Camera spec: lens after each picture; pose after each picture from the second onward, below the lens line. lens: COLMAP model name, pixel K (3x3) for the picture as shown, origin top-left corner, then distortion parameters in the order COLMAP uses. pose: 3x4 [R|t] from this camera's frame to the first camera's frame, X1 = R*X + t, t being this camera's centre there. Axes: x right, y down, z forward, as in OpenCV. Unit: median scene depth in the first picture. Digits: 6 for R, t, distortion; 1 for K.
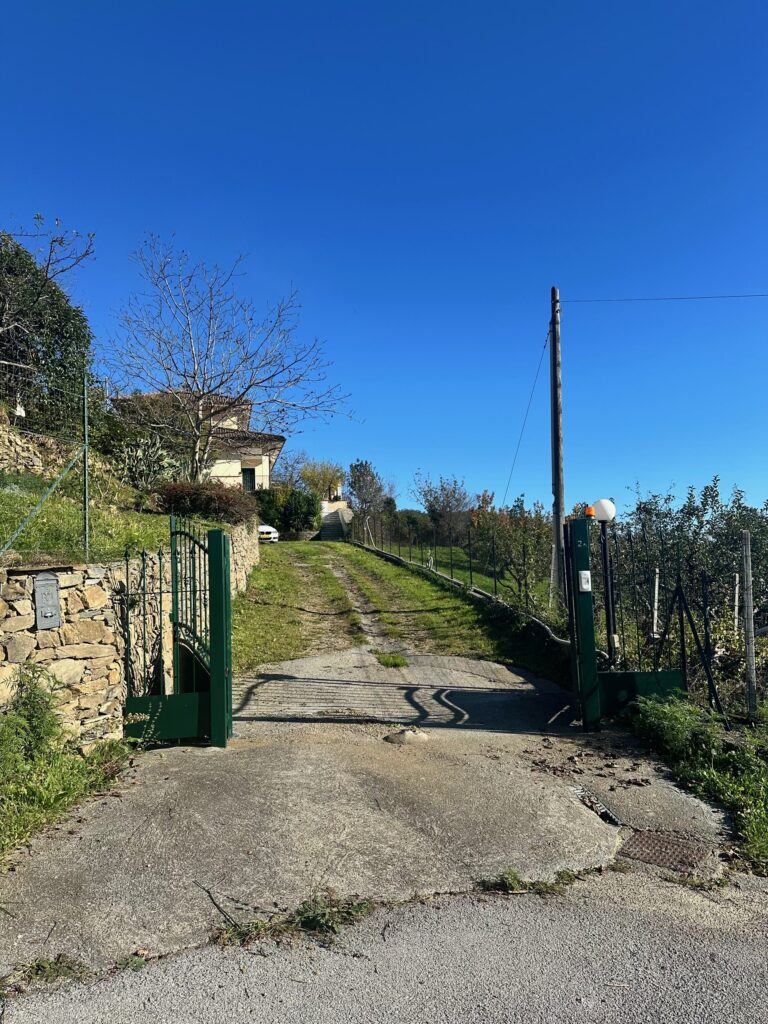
lens RADIAL K [[776.8, 0, 379.6], [0, 776.8, 509.2], [0, 0, 1]] dist [0.079058, -0.113622]
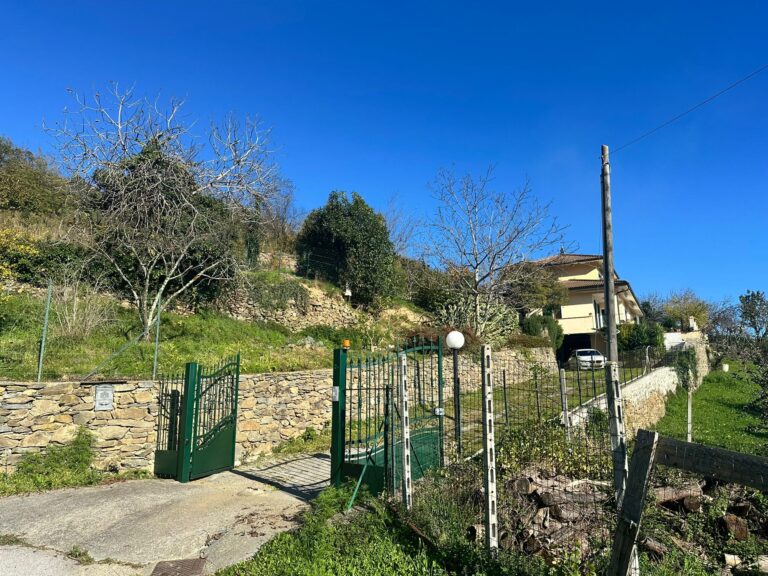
lens RADIAL K [[592.0, 0, 384.1], [0, 592.0, 249.5], [0, 0, 1]] dist [0.069709, -0.124032]
pose [[0.709799, -0.150693, -0.688097, 0.518247], [0.039453, 0.983821, -0.174759, 0.013312], [0.703299, 0.096896, 0.704260, 0.130464]]
